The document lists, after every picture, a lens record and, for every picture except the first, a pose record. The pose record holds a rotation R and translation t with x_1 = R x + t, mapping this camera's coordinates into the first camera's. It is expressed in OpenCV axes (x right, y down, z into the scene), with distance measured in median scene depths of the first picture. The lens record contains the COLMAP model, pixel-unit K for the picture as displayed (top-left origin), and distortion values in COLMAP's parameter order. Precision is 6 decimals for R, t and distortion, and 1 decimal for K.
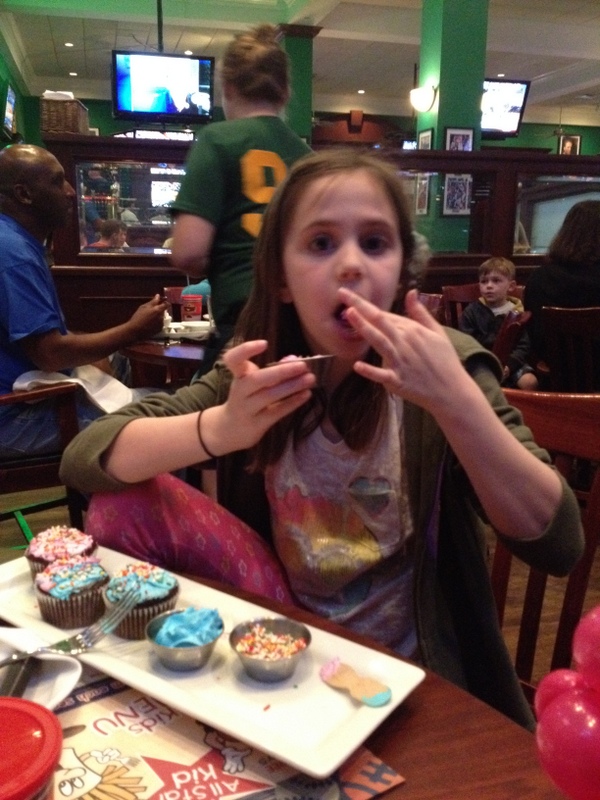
lens RADIAL K [[807.5, 0, 320.3], [0, 807.5, 393.9], [0, 0, 1]] dist [0.108782, -0.247174]
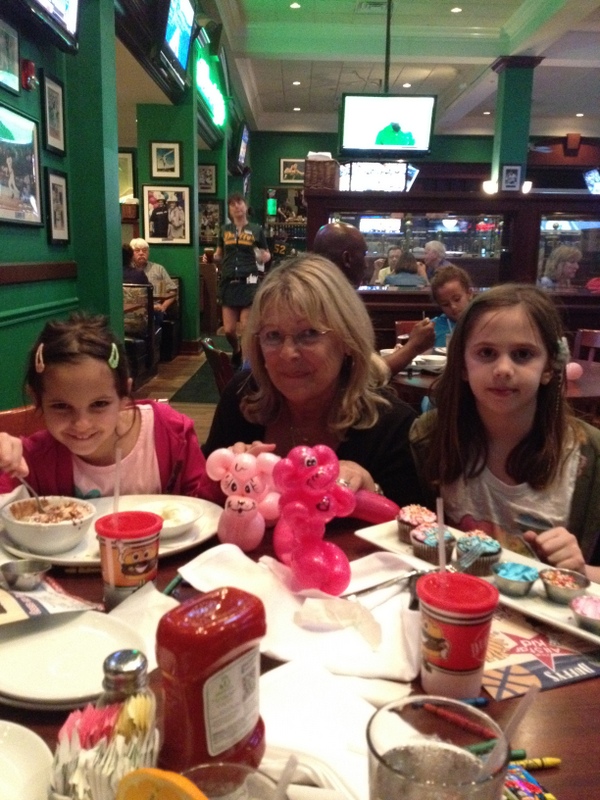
lens RADIAL K [[808.8, 0, 295.3], [0, 808.8, 388.3], [0, 0, 1]] dist [0.141135, -0.322978]
pose [[0.964078, 0.053666, -0.260141, -0.156495], [-0.062049, 0.997782, -0.024117, -0.012065], [0.258270, 0.039392, 0.965269, -0.645738]]
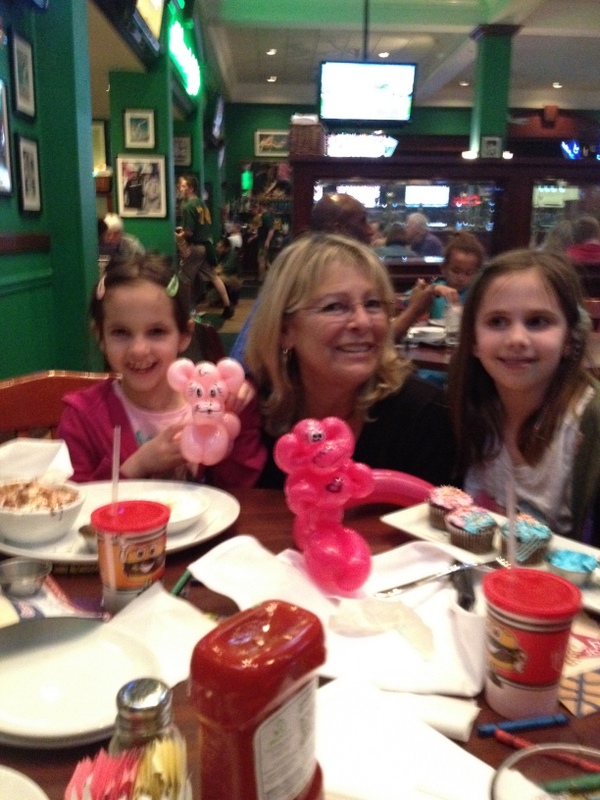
lens RADIAL K [[809.5, 0, 300.0], [0, 809.5, 400.0], [0, 0, 1]] dist [0.126163, -0.322387]
pose [[0.972990, 0.052567, -0.224783, -0.279768], [-0.050309, 0.998609, 0.015765, 0.003454], [0.225299, -0.004031, 0.974281, -0.469845]]
